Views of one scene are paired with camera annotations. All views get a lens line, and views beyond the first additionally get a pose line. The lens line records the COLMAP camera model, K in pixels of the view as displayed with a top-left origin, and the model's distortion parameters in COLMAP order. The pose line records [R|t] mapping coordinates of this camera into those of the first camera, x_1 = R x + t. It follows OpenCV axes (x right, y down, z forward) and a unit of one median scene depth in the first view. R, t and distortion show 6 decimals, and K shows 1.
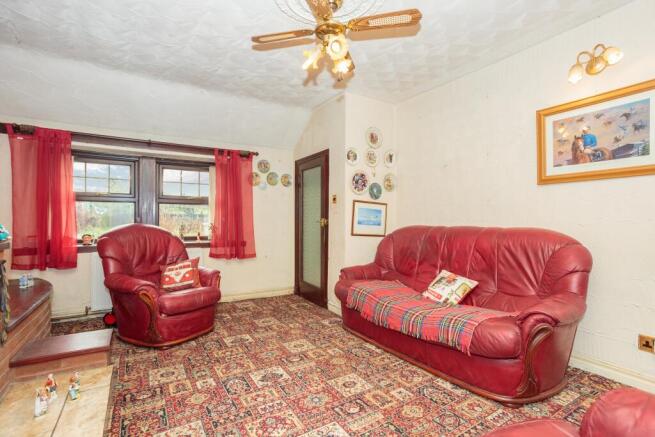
lens RADIAL K [[317.8, 0, 325.1], [0, 317.8, 219.5], [0, 0, 1]] dist [-0.047233, 0.031489]
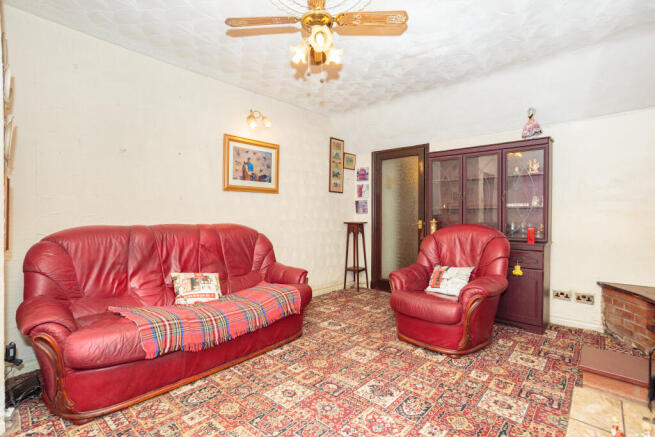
lens RADIAL K [[317.8, 0, 325.1], [0, 317.8, 219.5], [0, 0, 1]] dist [-0.047233, 0.031489]
pose [[-0.284057, -0.016105, 0.958672, -0.807306], [-0.005786, 0.999870, 0.015082, -0.013571], [-0.958790, -0.001263, -0.284113, 1.104927]]
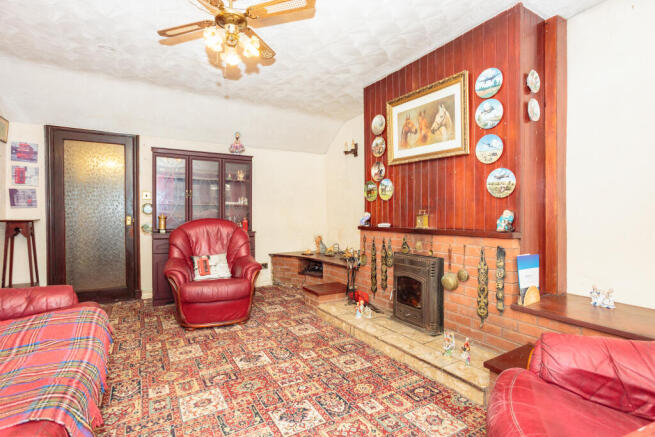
lens RADIAL K [[317.8, 0, 325.1], [0, 317.8, 219.5], [0, 0, 1]] dist [-0.047233, 0.031489]
pose [[-0.999929, -0.005889, 0.010398, -0.249781], [-0.005766, 0.999913, 0.011854, 0.007897], [-0.010467, 0.011794, -0.999876, 1.753344]]
